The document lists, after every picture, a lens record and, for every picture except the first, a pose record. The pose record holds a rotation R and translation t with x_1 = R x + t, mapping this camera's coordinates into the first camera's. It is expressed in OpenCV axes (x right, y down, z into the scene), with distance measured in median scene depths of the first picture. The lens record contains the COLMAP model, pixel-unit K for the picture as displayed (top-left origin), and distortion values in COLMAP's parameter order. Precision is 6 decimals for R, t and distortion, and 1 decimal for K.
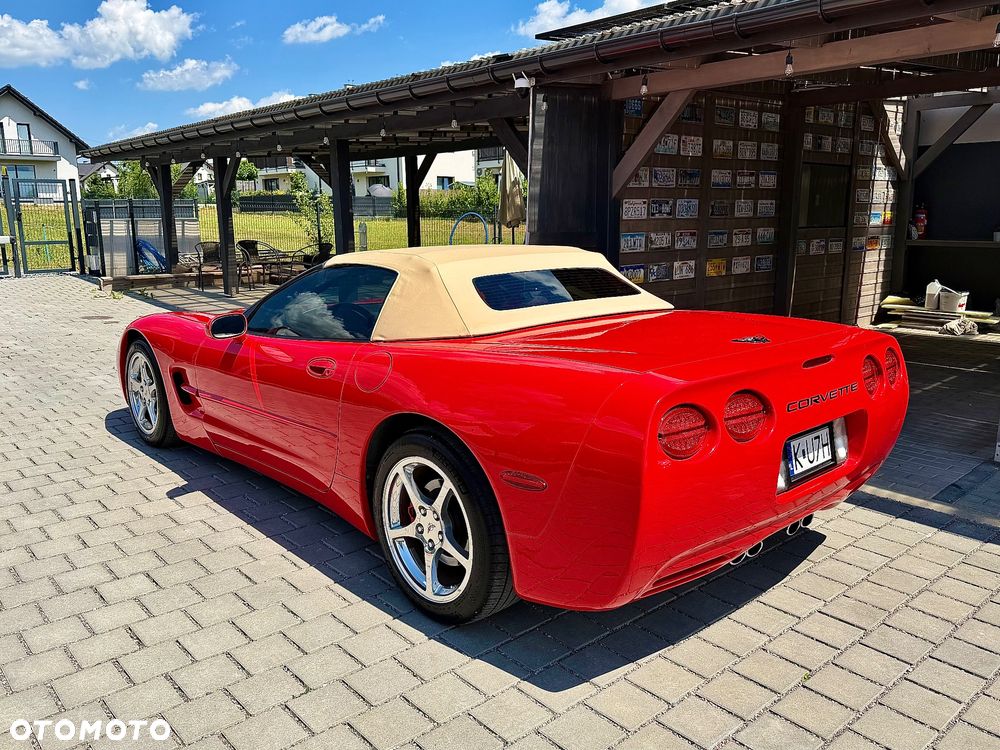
lens RADIAL K [[795.6, 0, 497.2], [0, 795.6, 377.8], [0, 0, 1]] dist [0.092080, -0.177704]
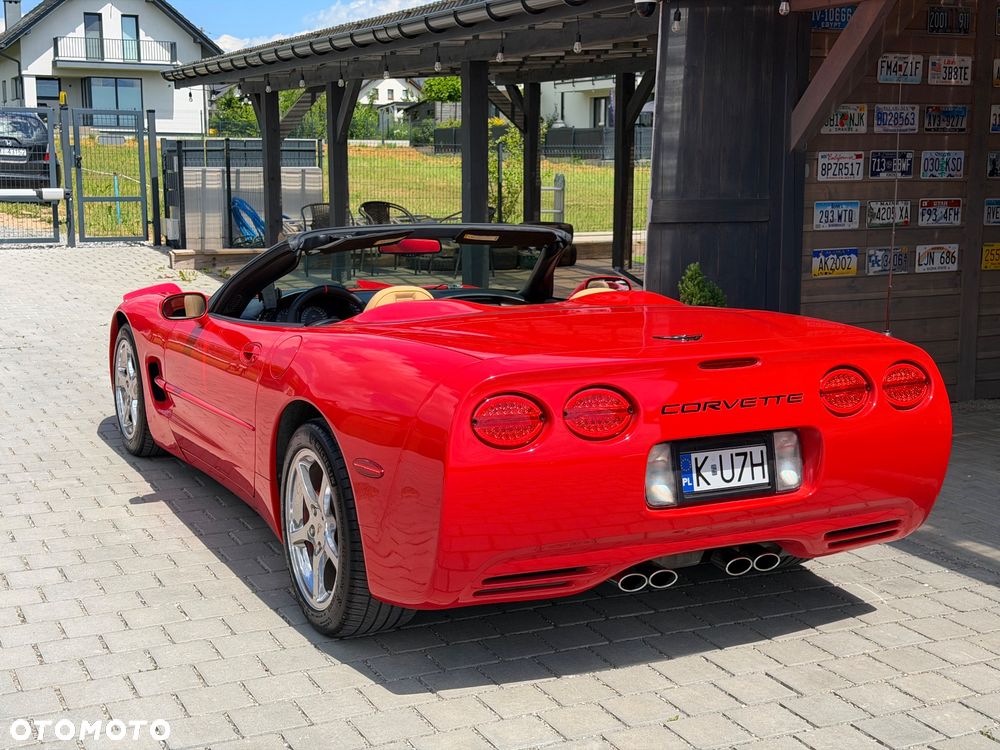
lens RADIAL K [[1389.3, 0, 501.3], [0, 1389.3, 378.7], [0, 0, 1]] dist [0.119482, -0.172317]
pose [[0.963490, 0.048701, -0.263279, 0.214667], [-0.059762, 0.997628, -0.034162, 0.024101], [0.260991, 0.048649, 0.964115, -0.198481]]
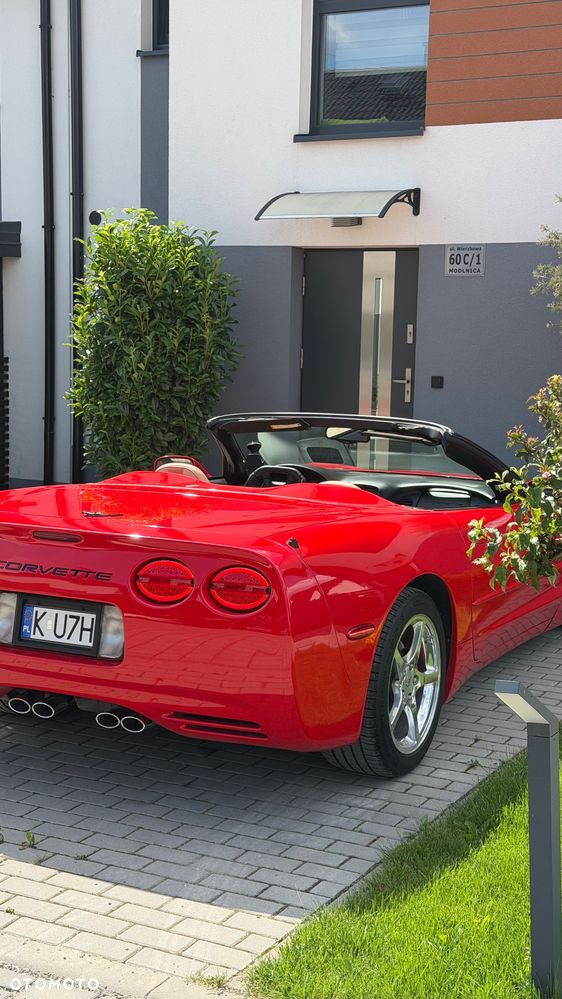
lens RADIAL K [[1342.6, 0, 281.0], [0, 1342.6, 499.5], [0, 0, 1]] dist [0.122651, 0.003996]
pose [[0.350014, 0.131042, -0.927534, 0.799326], [-0.197202, 0.978285, 0.063796, -0.088698], [0.915752, 0.160582, 0.368255, 0.239103]]
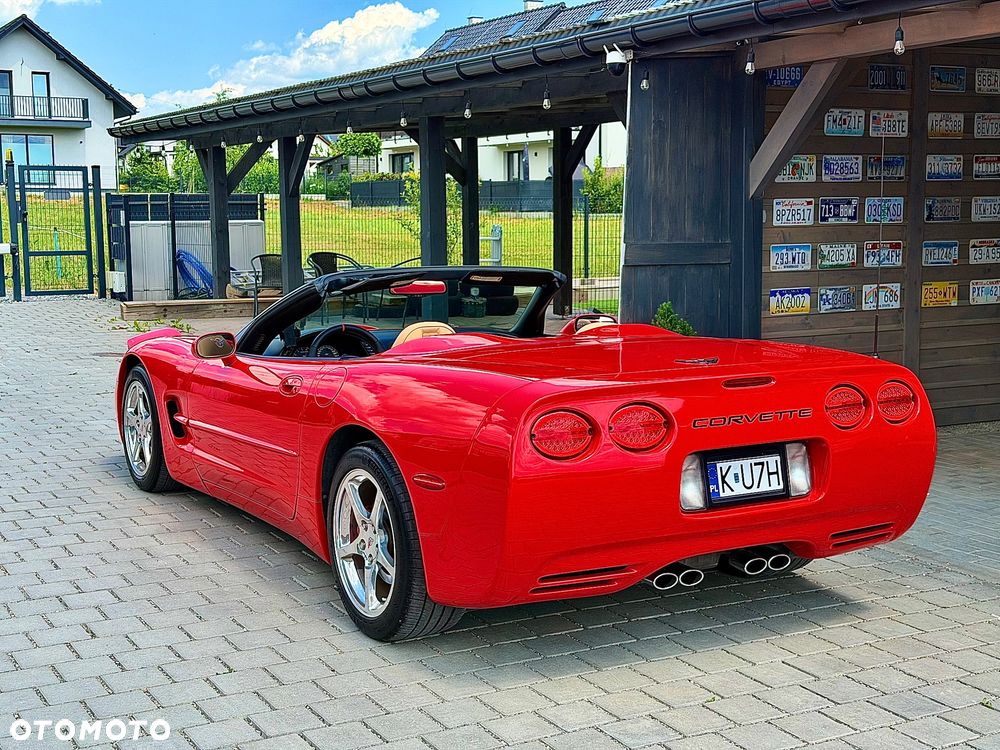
lens RADIAL K [[1391.1, 0, 489.2], [0, 1391.1, 373.5], [0, 0, 1]] dist [0.109209, -0.123601]
pose [[0.977281, 0.022724, -0.210725, 0.172203], [-0.039967, 0.996157, -0.077930, 0.043895], [0.208144, 0.084581, 0.974434, -0.277279]]
